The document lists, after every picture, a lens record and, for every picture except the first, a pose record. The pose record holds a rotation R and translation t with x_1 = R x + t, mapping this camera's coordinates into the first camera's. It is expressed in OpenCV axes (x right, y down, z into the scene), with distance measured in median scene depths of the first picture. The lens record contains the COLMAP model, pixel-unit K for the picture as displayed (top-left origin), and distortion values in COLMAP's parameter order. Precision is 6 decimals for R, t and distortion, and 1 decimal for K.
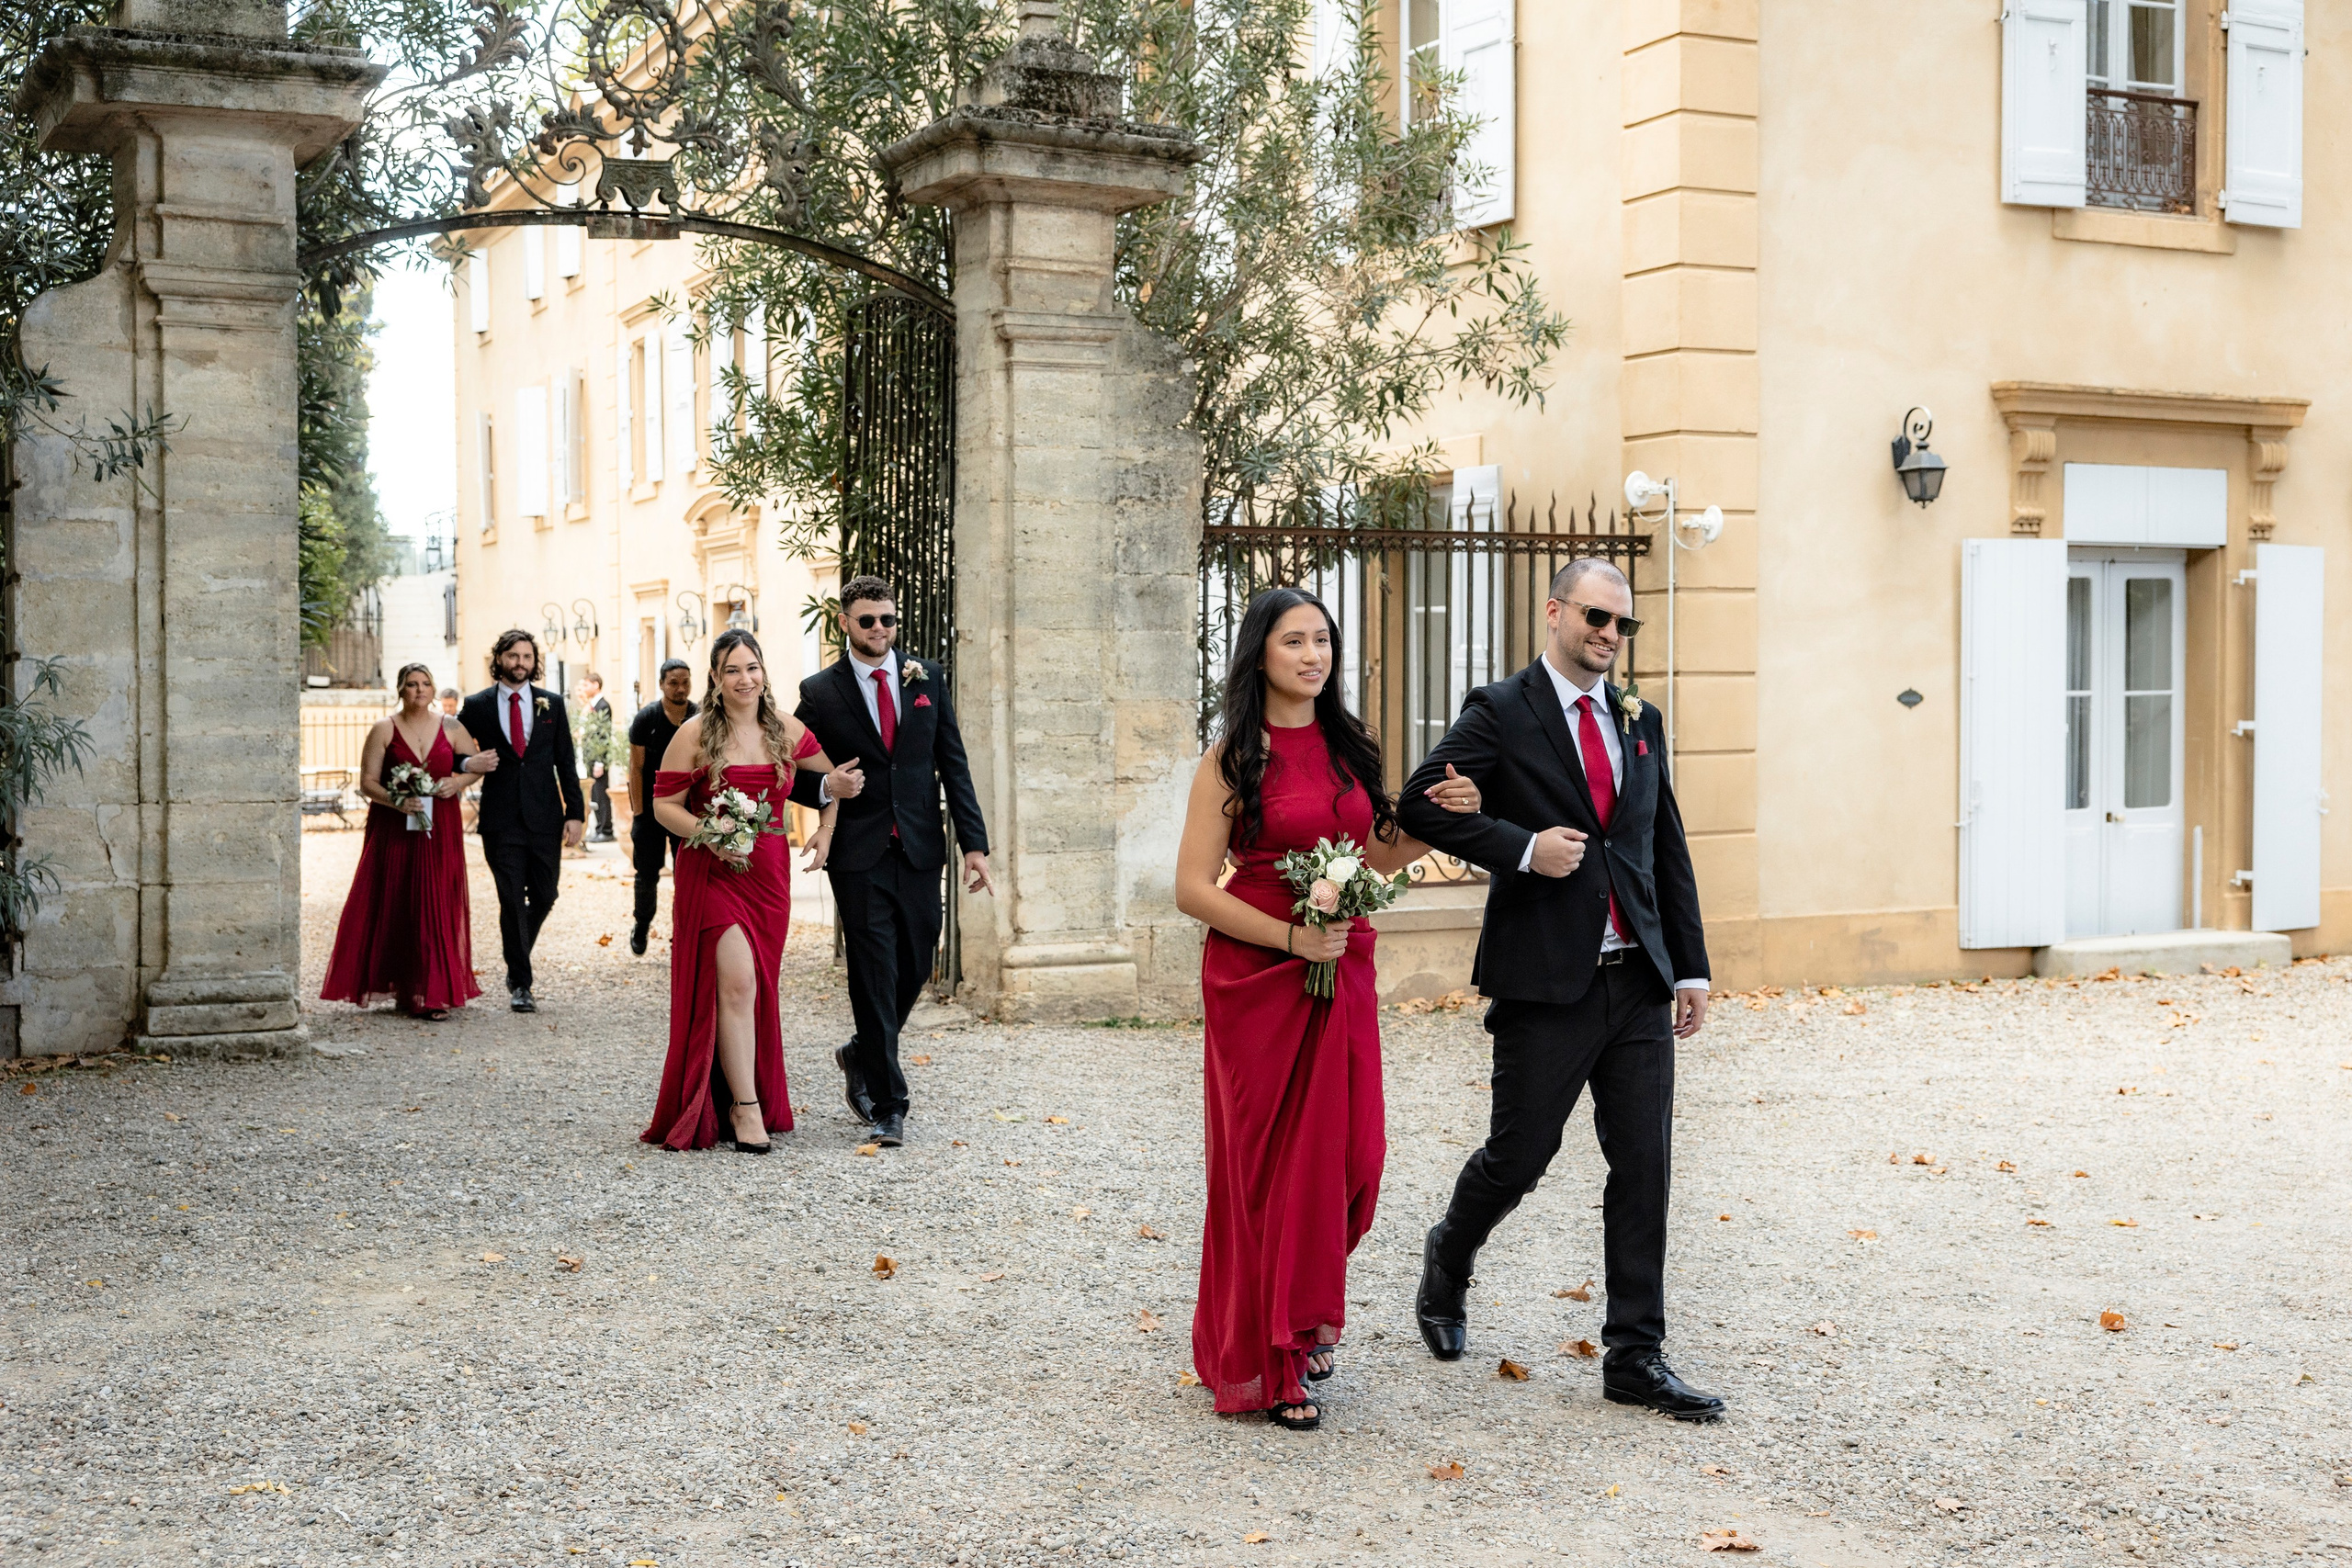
lens RADIAL K [[2815.0, 0, 1176.0], [0, 2815.0, 784.0], [0, 0, 1]] dist [-0.042121, 0.052783]
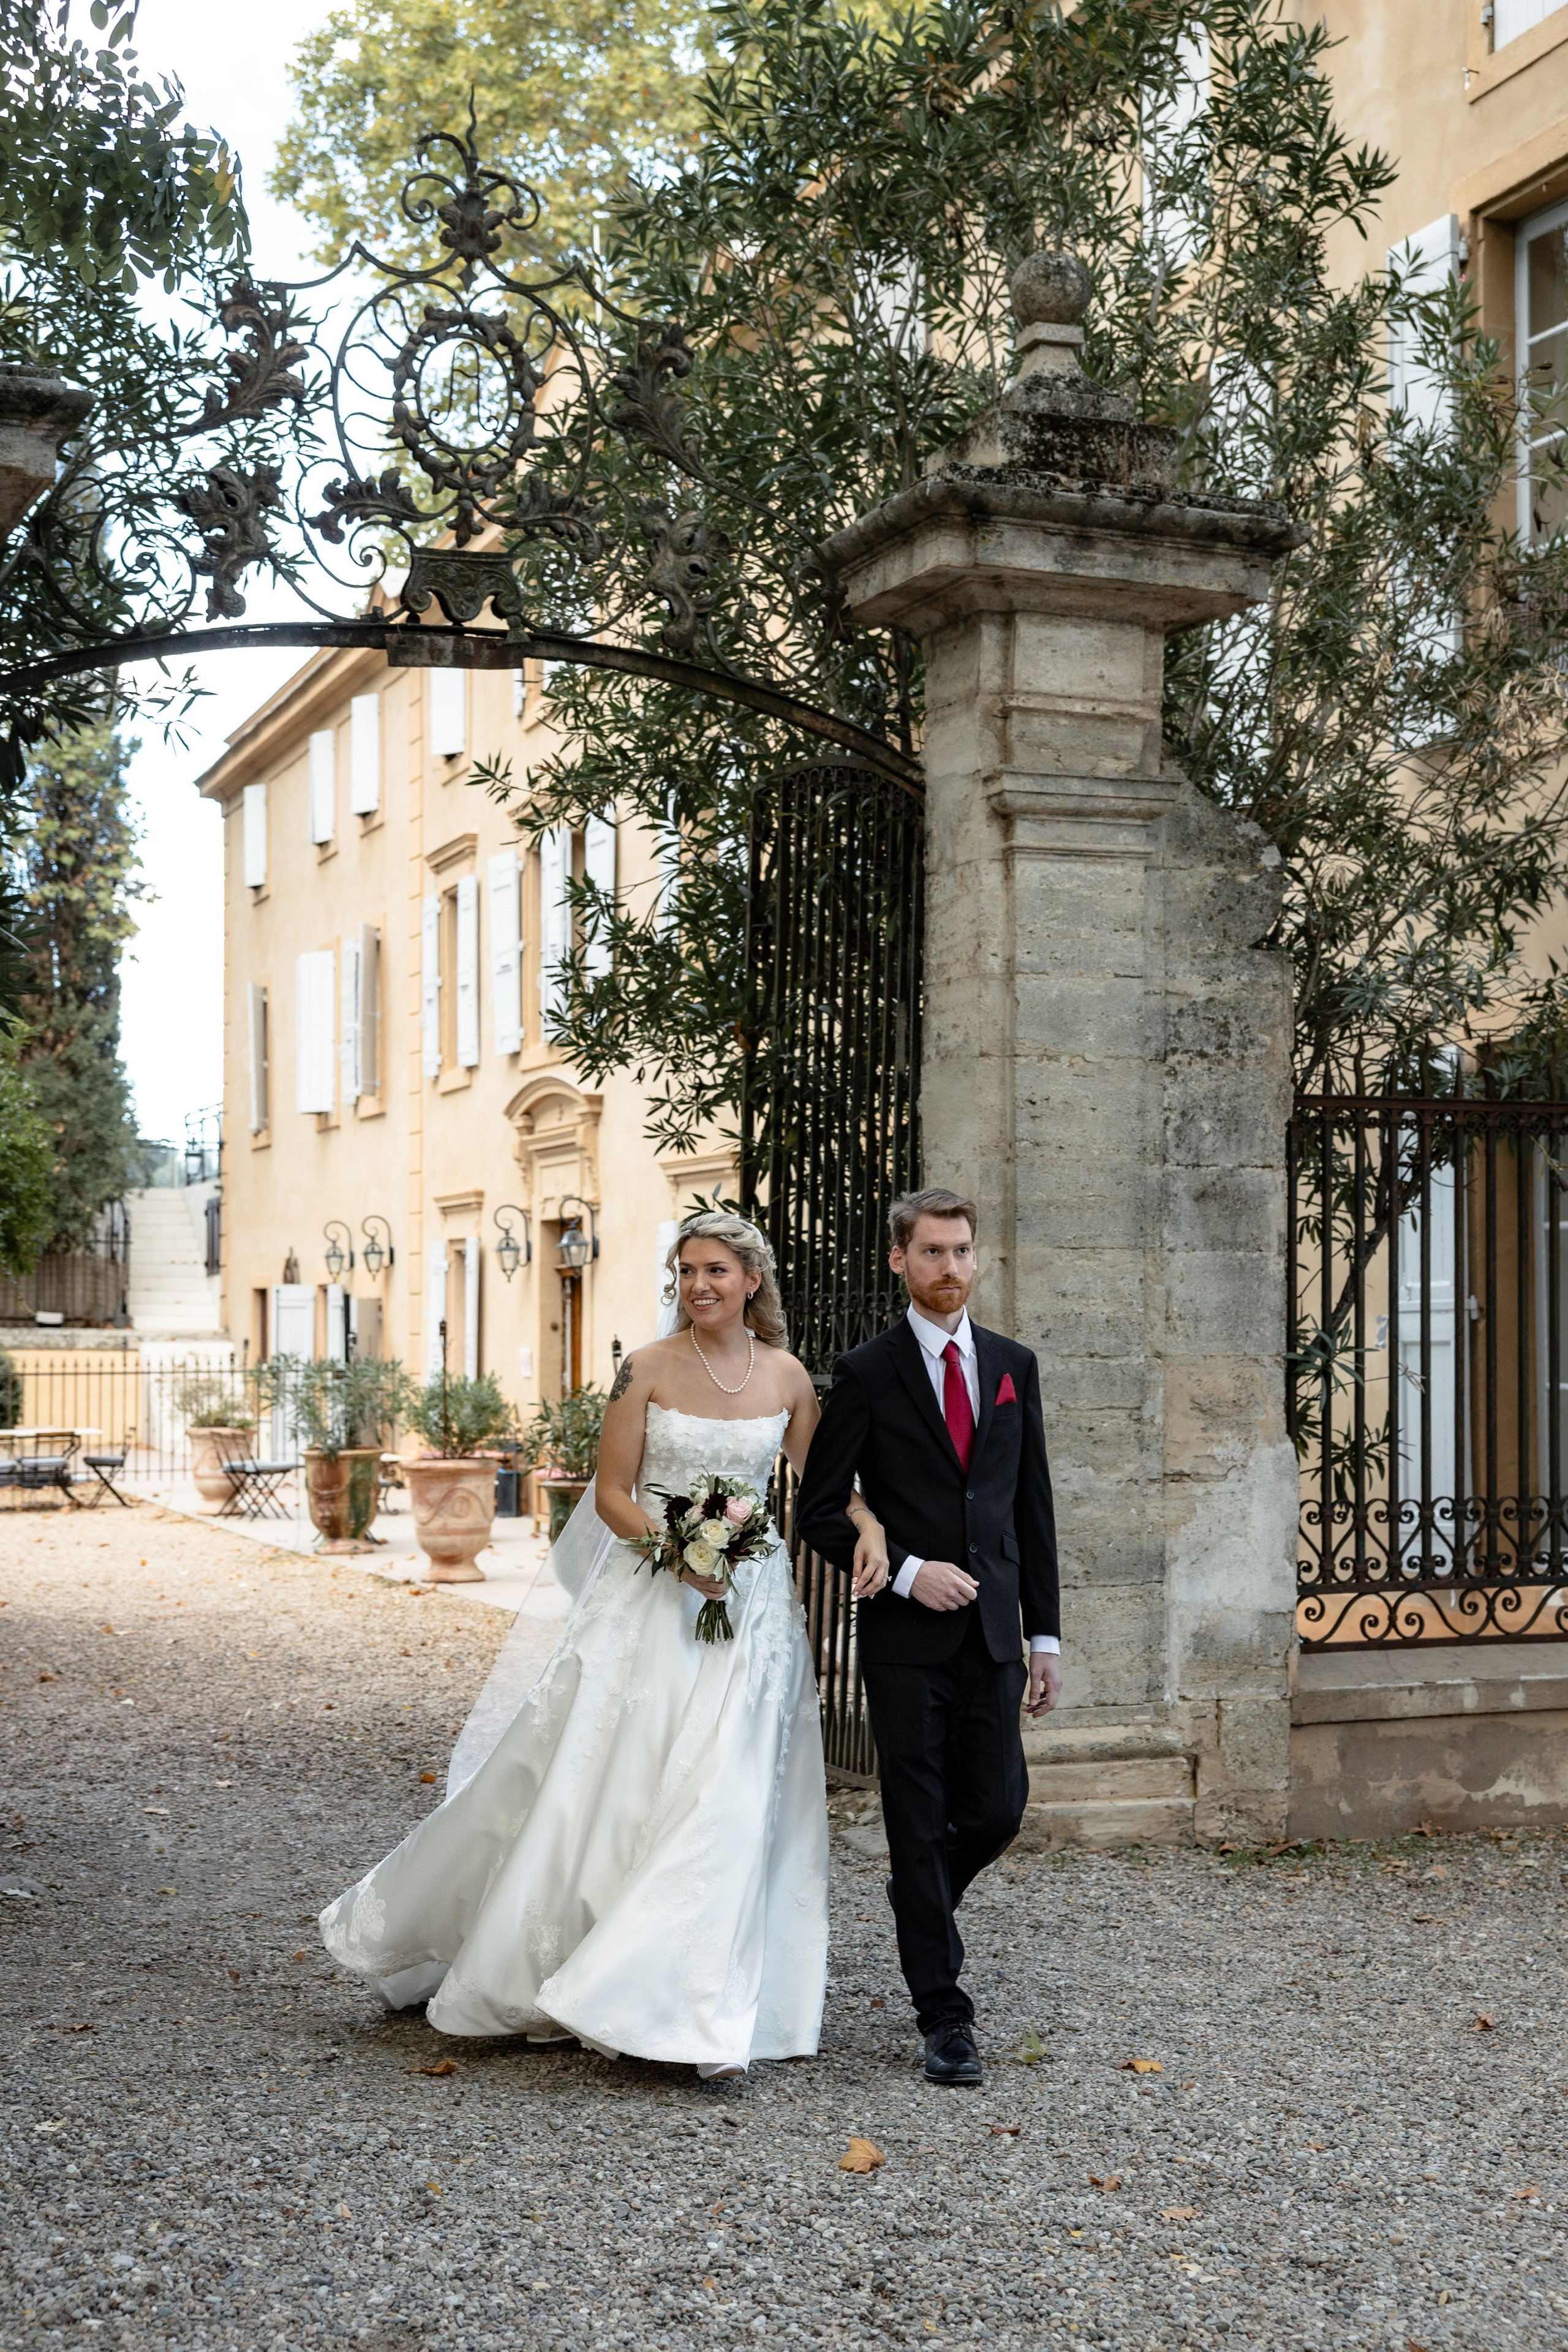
lens RADIAL K [[3160.8, 0, 784.0], [0, 3160.8, 1176.0], [0, 0, 1]] dist [-0.066916, 0.014151]
pose [[0.996833, 0.000435, -0.079528, -0.052382], [-0.006946, 0.996639, -0.081620, -0.010859], [0.079225, 0.081914, 0.993486, 0.255278]]
